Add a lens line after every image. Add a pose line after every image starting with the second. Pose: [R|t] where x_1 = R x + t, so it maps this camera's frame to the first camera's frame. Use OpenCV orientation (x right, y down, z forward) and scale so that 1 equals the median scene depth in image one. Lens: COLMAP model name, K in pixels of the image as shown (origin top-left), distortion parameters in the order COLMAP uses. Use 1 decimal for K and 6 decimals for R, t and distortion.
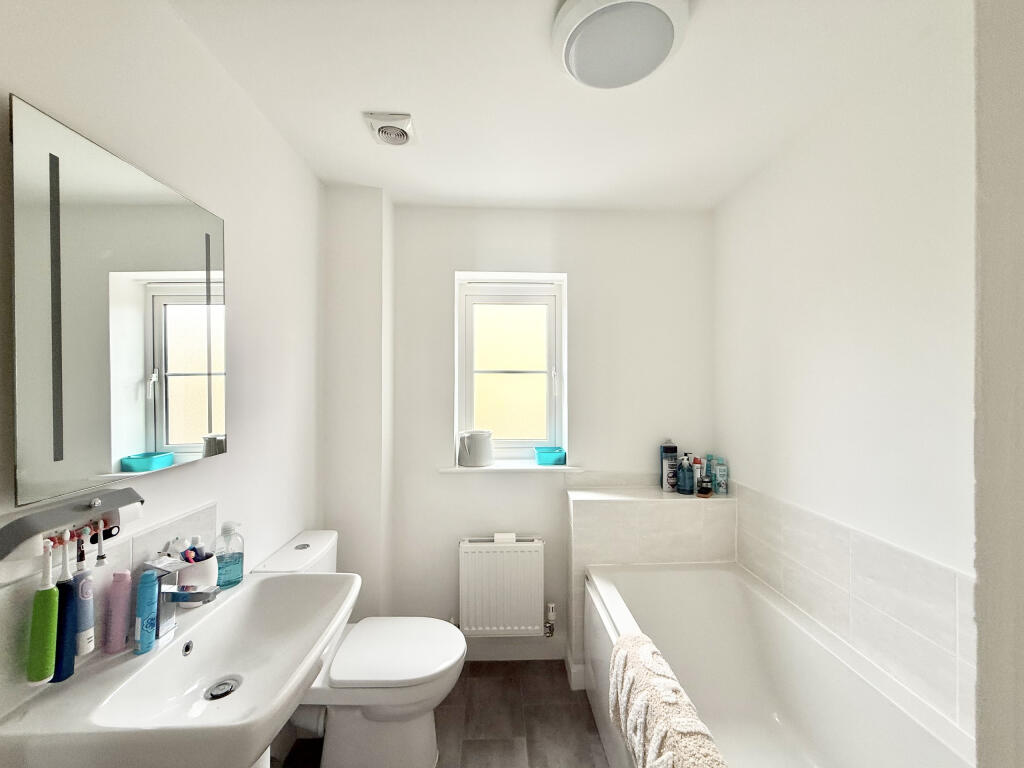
lens RADIAL K [[408.4, 0, 512.0], [0, 408.4, 386.7], [0, 0, 1]] dist [-0.001679, 0.000391]
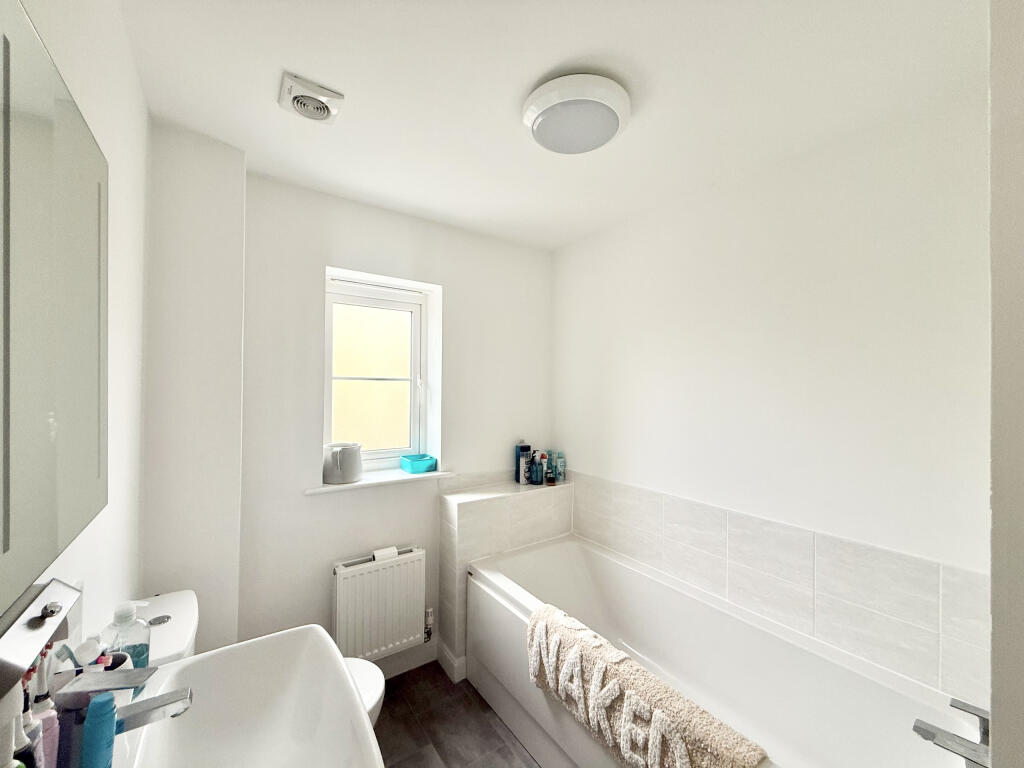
lens RADIAL K [[408.4, 0, 510.0], [0, 408.4, 386.8], [0, 0, 1]] dist [-0.001679, 0.000391]
pose [[0.838866, 0.007107, 0.544292, -0.300246], [-0.008306, 0.999965, -0.000255, -0.024213], [-0.544275, -0.004308, 0.838896, 0.037651]]
